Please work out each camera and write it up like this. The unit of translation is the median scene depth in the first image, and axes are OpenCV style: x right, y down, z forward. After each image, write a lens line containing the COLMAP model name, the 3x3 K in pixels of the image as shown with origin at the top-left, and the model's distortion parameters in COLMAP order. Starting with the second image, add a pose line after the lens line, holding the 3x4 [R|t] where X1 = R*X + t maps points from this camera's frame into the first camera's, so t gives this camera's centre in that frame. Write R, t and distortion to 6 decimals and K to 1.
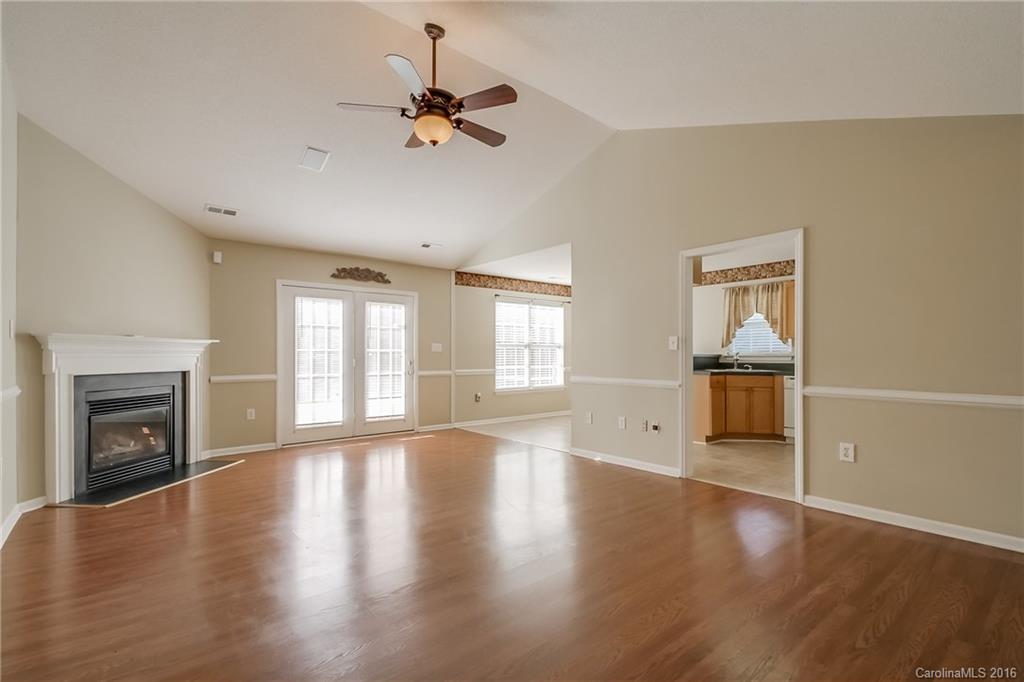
lens RADIAL K [[470.5, 0, 514.0], [0, 470.5, 351.9], [0, 0, 1]] dist [-0.016084, -0.000027]
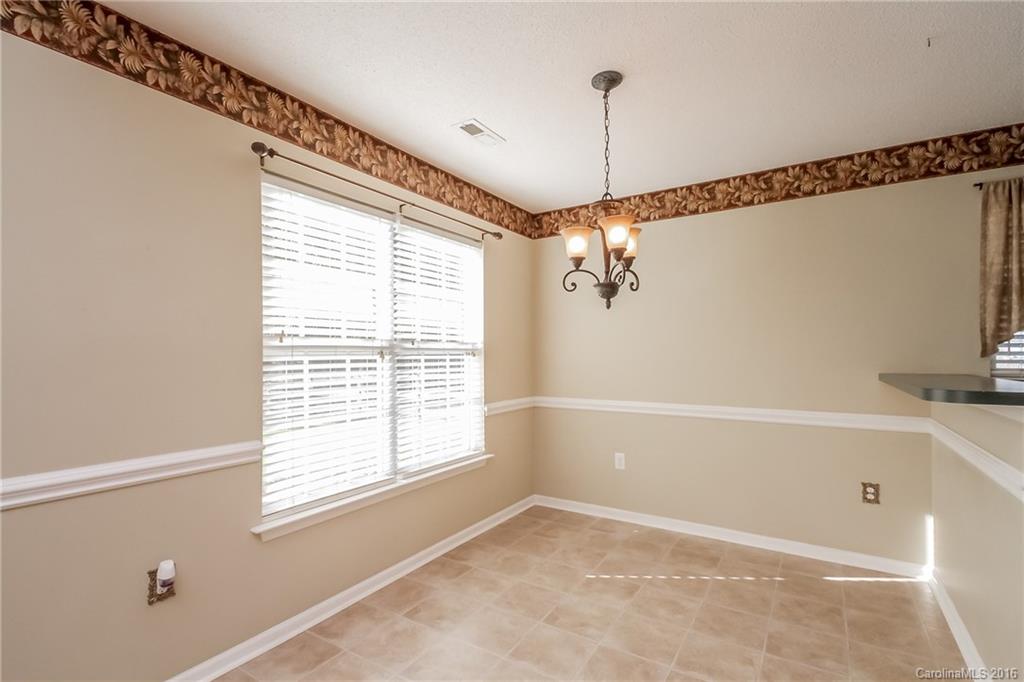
lens RADIAL K [[473.1, 0, 528.8], [0, 473.1, 349.3], [0, 0, 1]] dist [0.021177, -0.010953]
pose [[0.942516, -0.002214, 0.334154, 0.014932], [0.003707, 0.999986, -0.003831, -0.014875], [-0.334141, 0.004849, 0.942511, 0.853558]]
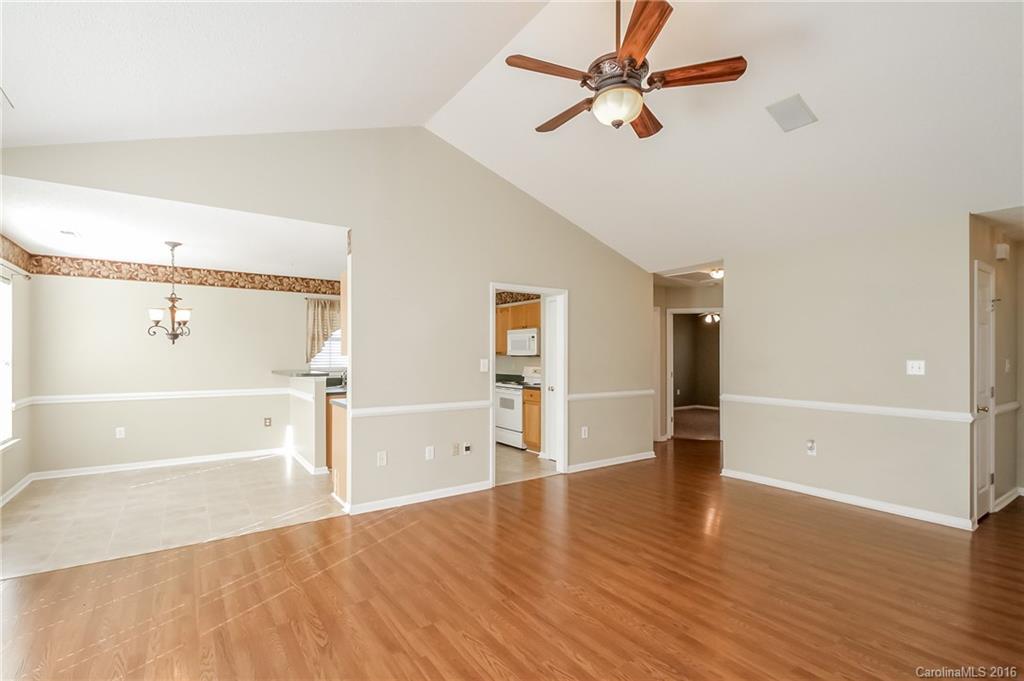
lens RADIAL K [[473.1, 0, 507.2], [0, 473.1, 352.9], [0, 0, 1]] dist [0.021177, -0.010953]
pose [[0.083754, 0.001775, 0.996485, -0.498215], [-0.004686, 0.999988, -0.001388, -0.031504], [-0.996475, -0.004554, 0.083761, 0.576471]]
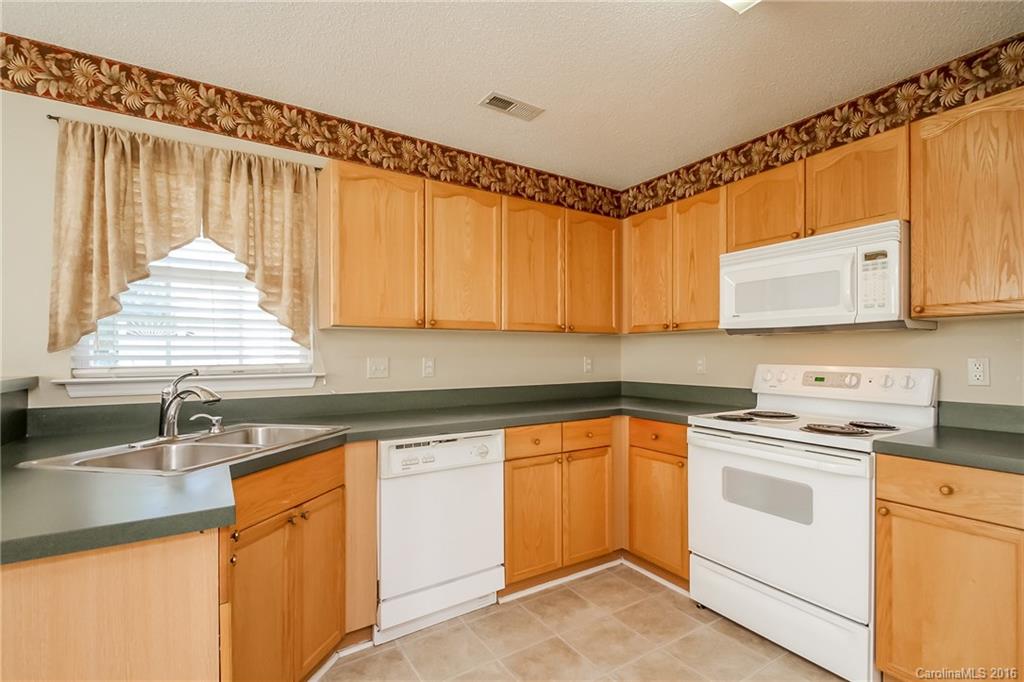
lens RADIAL K [[473.1, 0, 504.7], [0, 473.1, 353.4], [0, 0, 1]] dist [0.021177, -0.010953]
pose [[0.113156, -0.002700, 0.993574, 0.236062], [-0.004211, 0.999986, 0.003197, -0.009729], [-0.993568, -0.004546, 0.113143, 0.795647]]
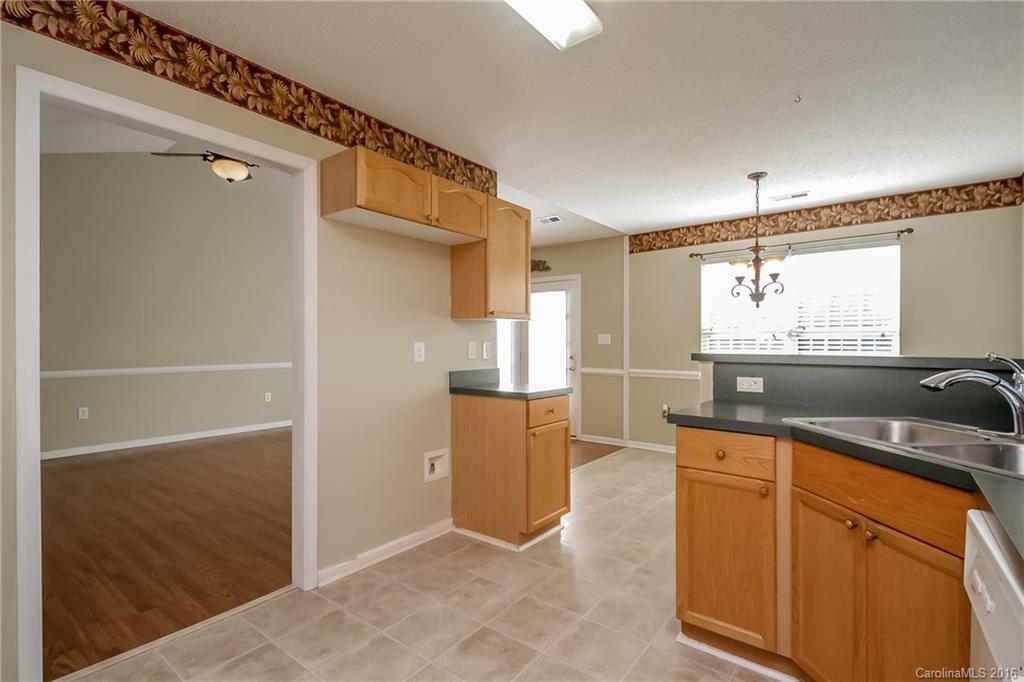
lens RADIAL K [[473.1, 0, 507.4], [0, 473.1, 338.4], [0, 0, 1]] dist [0.021177, -0.010953]
pose [[0.216947, -0.009516, -0.976137, 0.634375], [0.008791, 0.999931, -0.007794, -0.006294], [0.976144, -0.006890, 0.217016, 0.735090]]
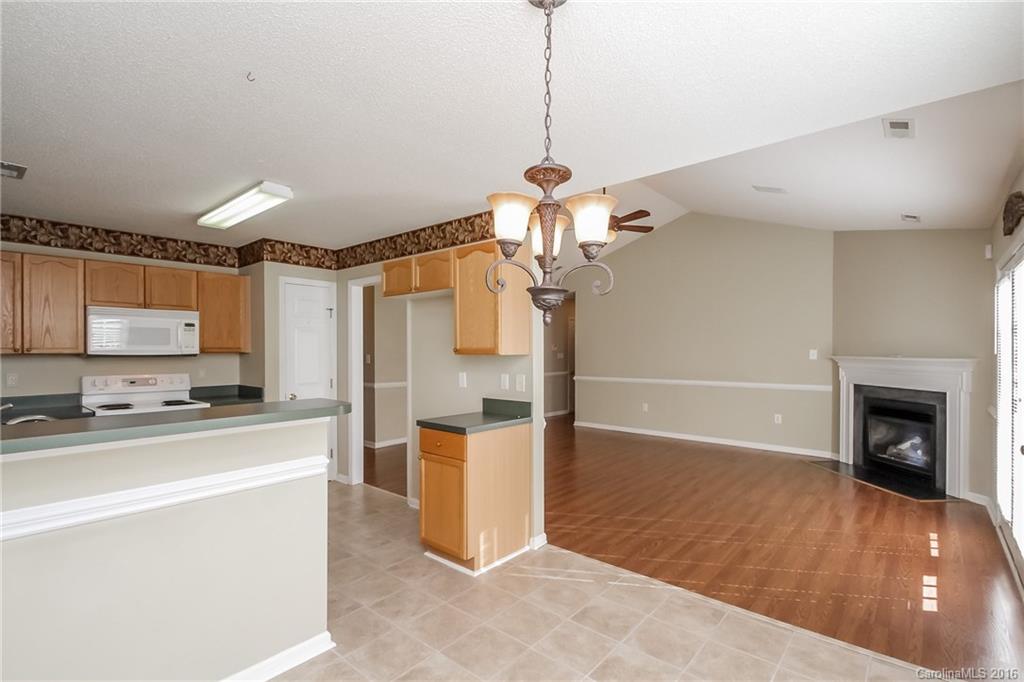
lens RADIAL K [[473.1, 0, 530.8], [0, 473.1, 348.4], [0, 0, 1]] dist [0.021177, -0.010953]
pose [[-0.980595, -0.000401, -0.196045, 0.216126], [0.002127, 0.999917, -0.012683, -0.027033], [0.196034, -0.012854, -0.980513, 1.338081]]
